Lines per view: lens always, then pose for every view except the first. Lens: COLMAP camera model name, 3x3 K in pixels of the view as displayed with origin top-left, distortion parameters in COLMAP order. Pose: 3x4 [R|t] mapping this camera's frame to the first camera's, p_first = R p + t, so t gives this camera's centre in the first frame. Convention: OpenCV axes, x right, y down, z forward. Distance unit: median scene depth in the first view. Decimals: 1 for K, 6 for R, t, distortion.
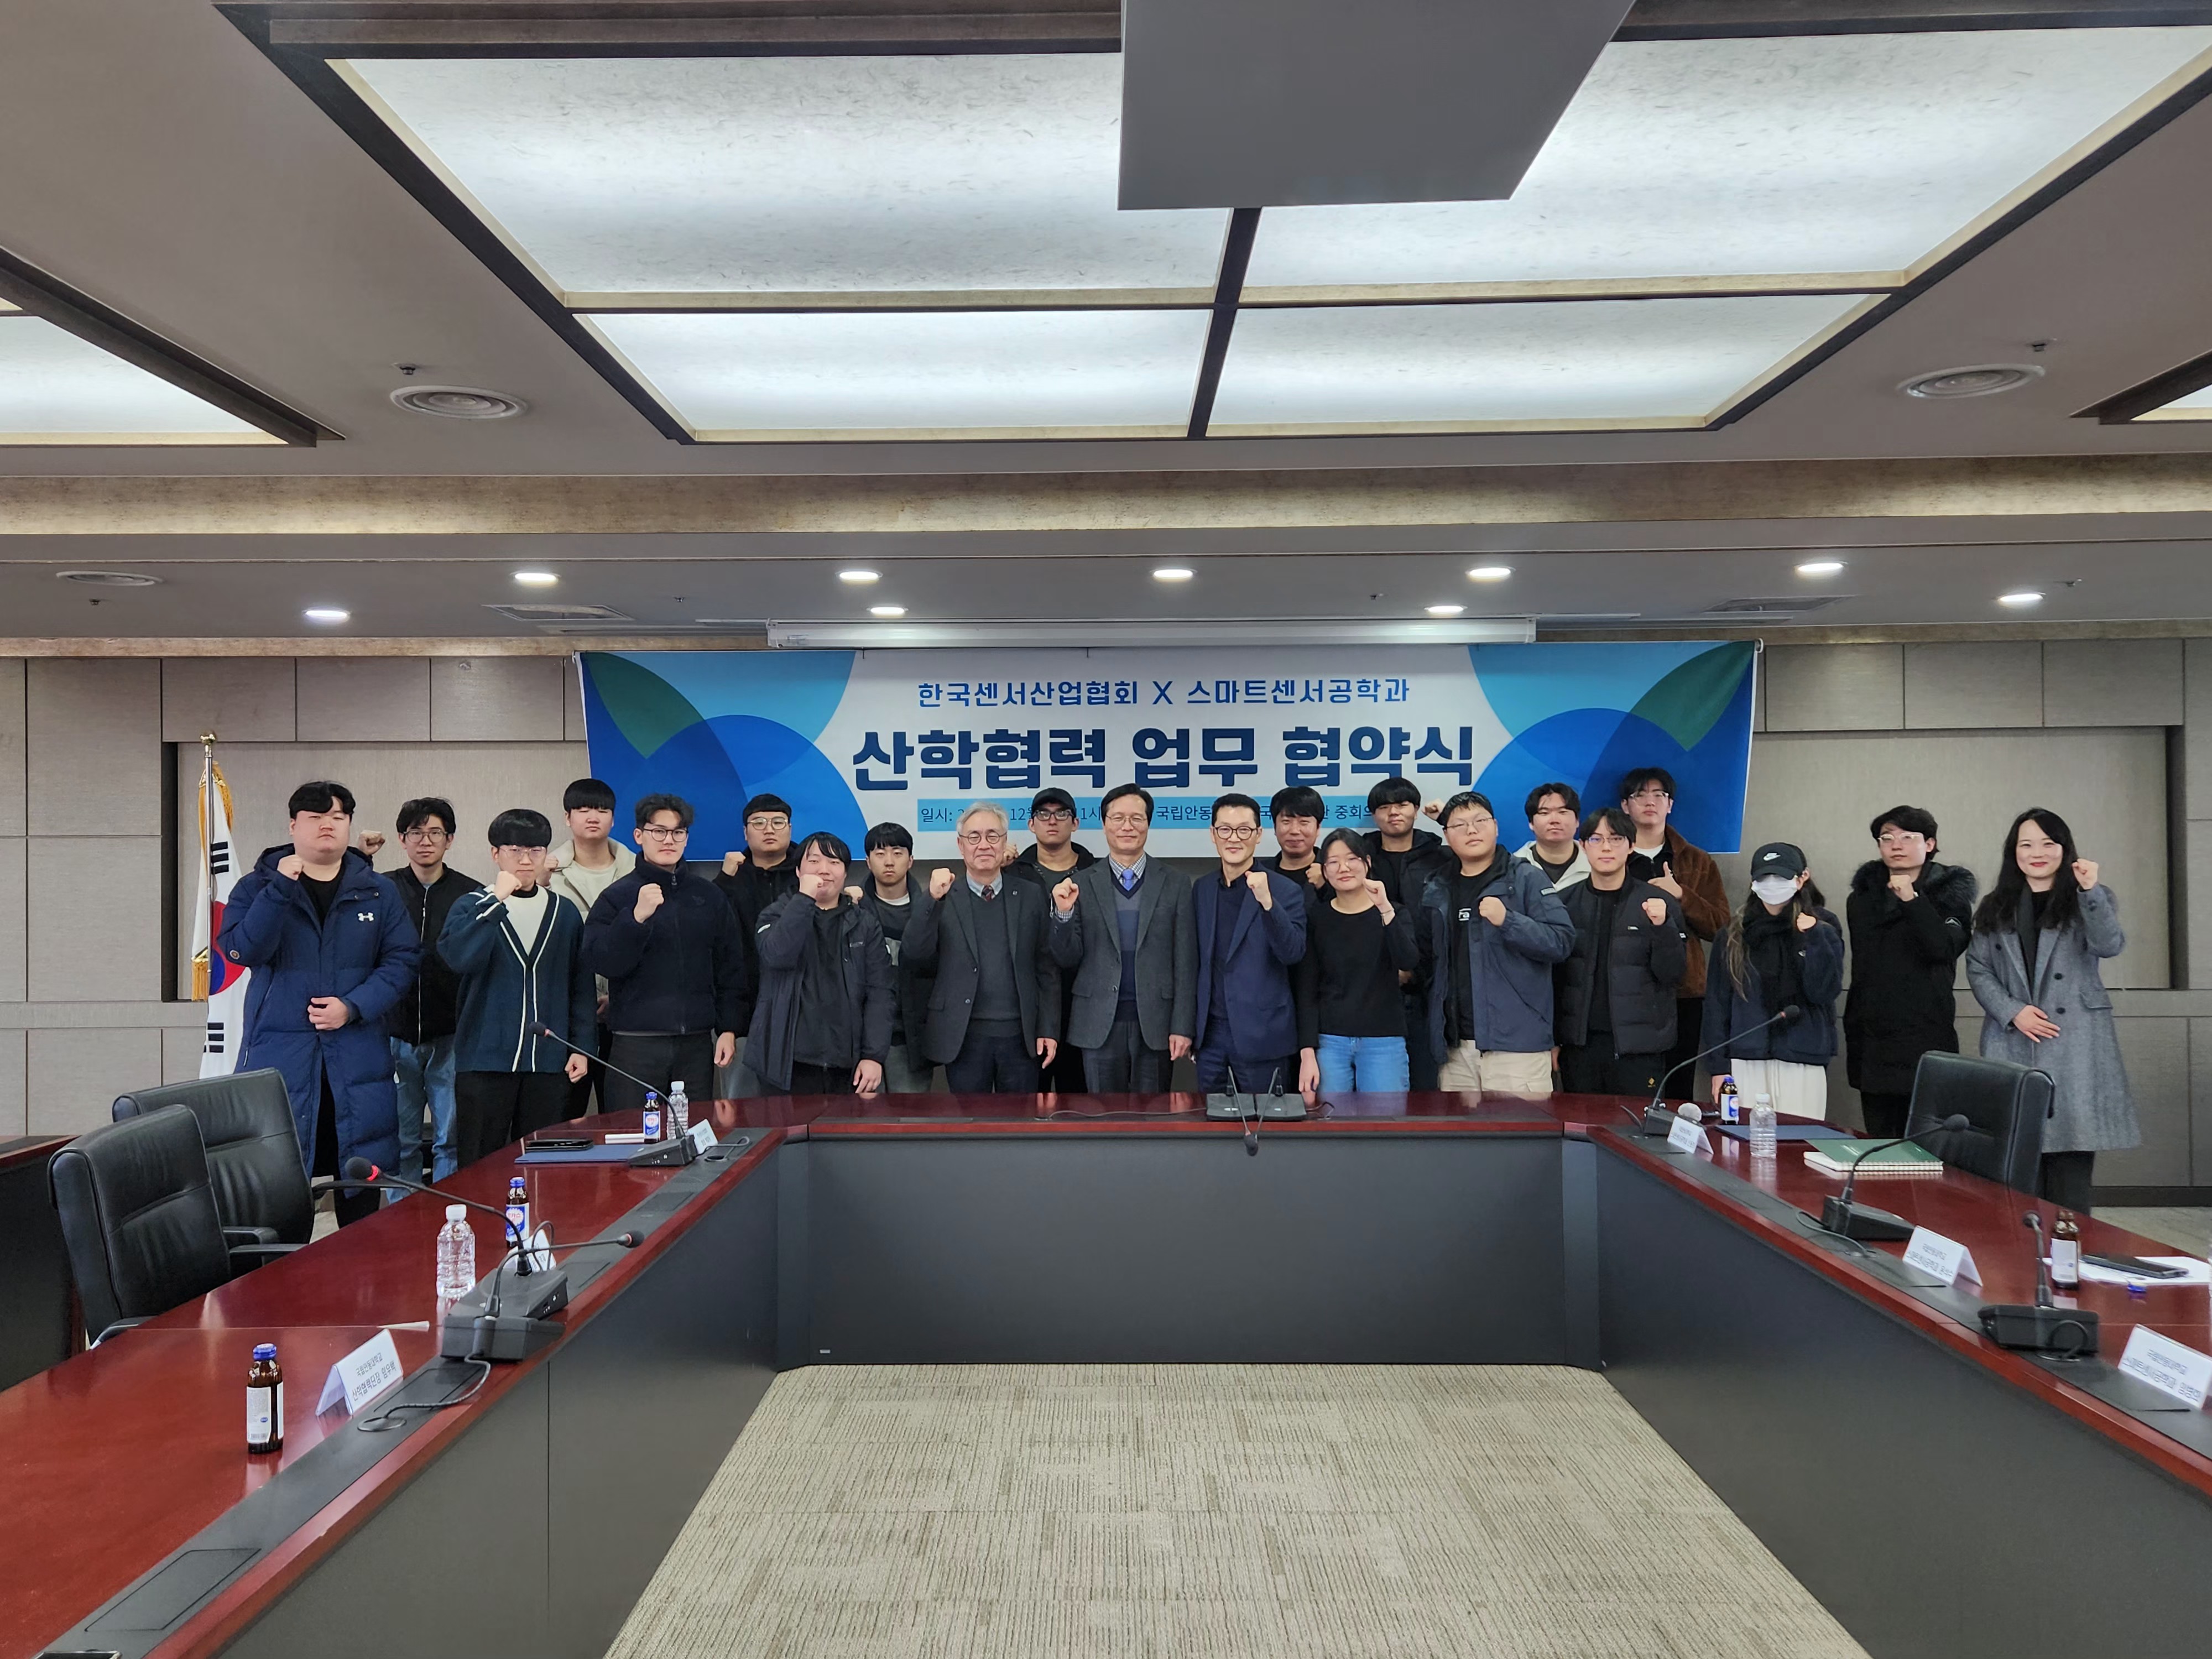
lens RADIAL K [[1783.1, 0, 1106.7], [0, 1783.1, 890.2], [0, 0, 1]] dist [0.117879, -0.255541]
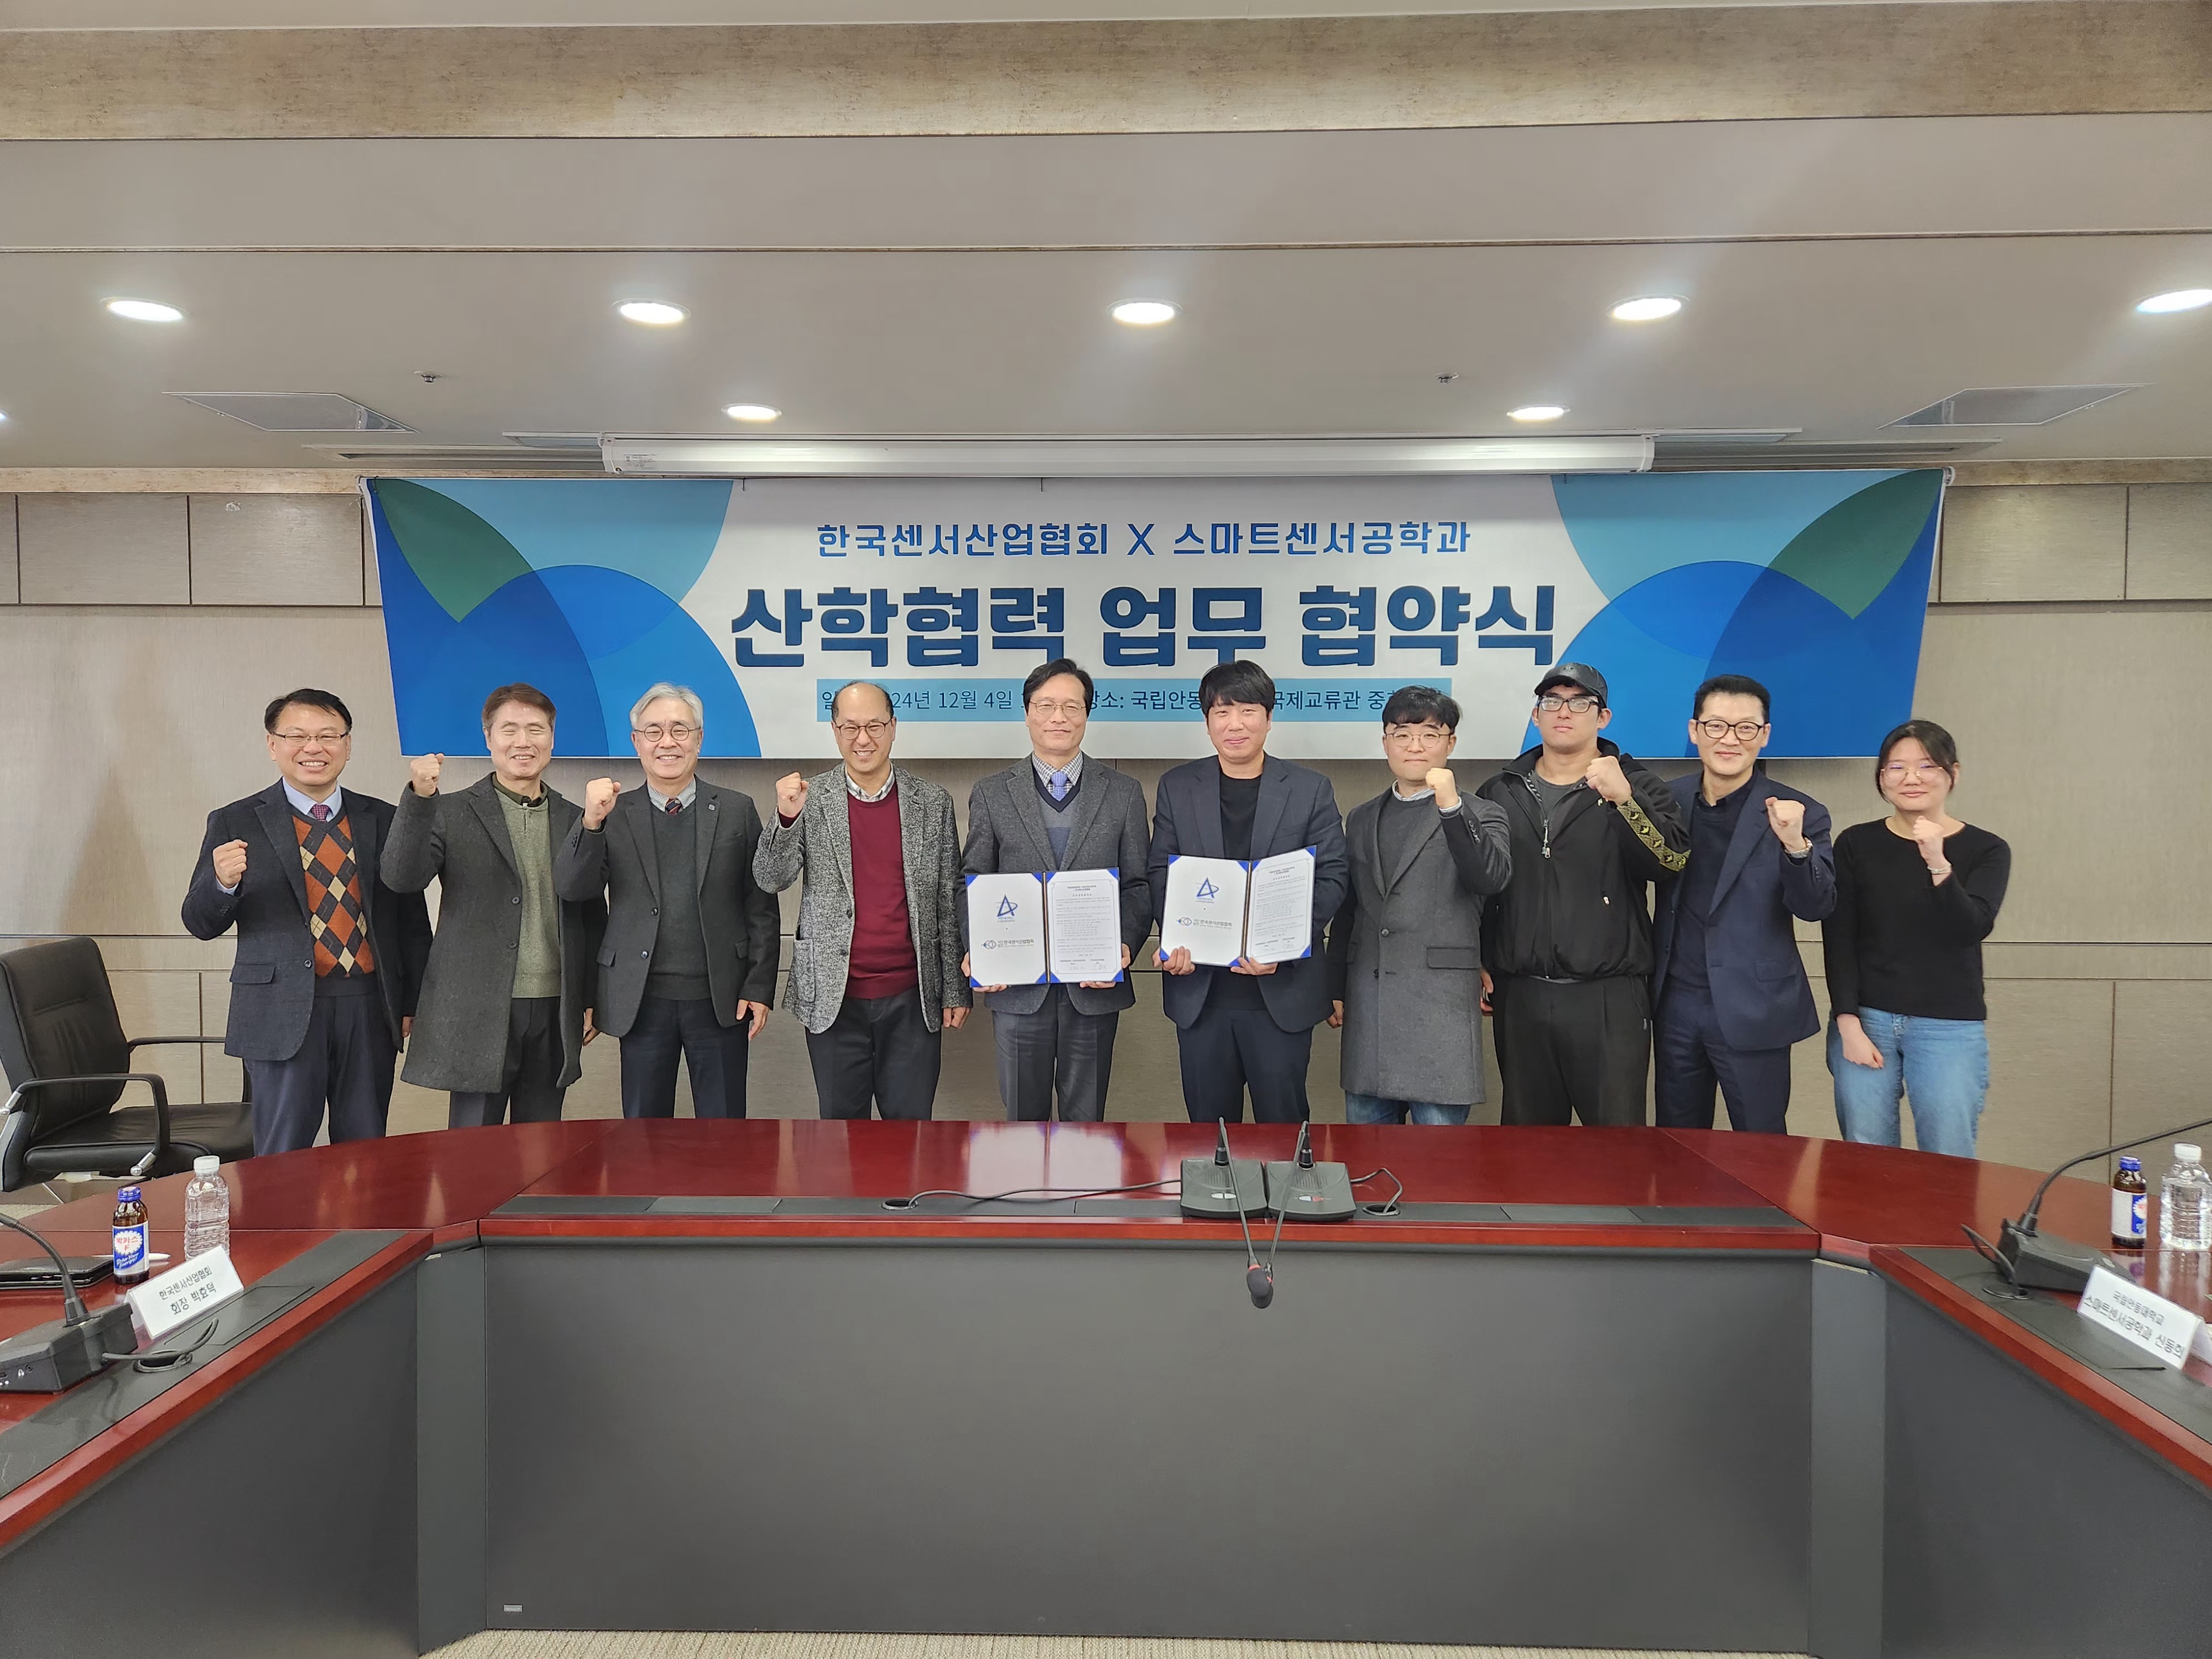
lens RADIAL K [[1497.5, 0, 1107.5], [0, 1497.5, 863.3], [0, 0, 1]] dist [0.078904, -0.056483]
pose [[0.999914, 0.008534, -0.009981, 0.024772], [-0.008032, 0.998754, 0.049259, -0.005225], [0.010389, -0.049174, 0.998736, 0.359980]]
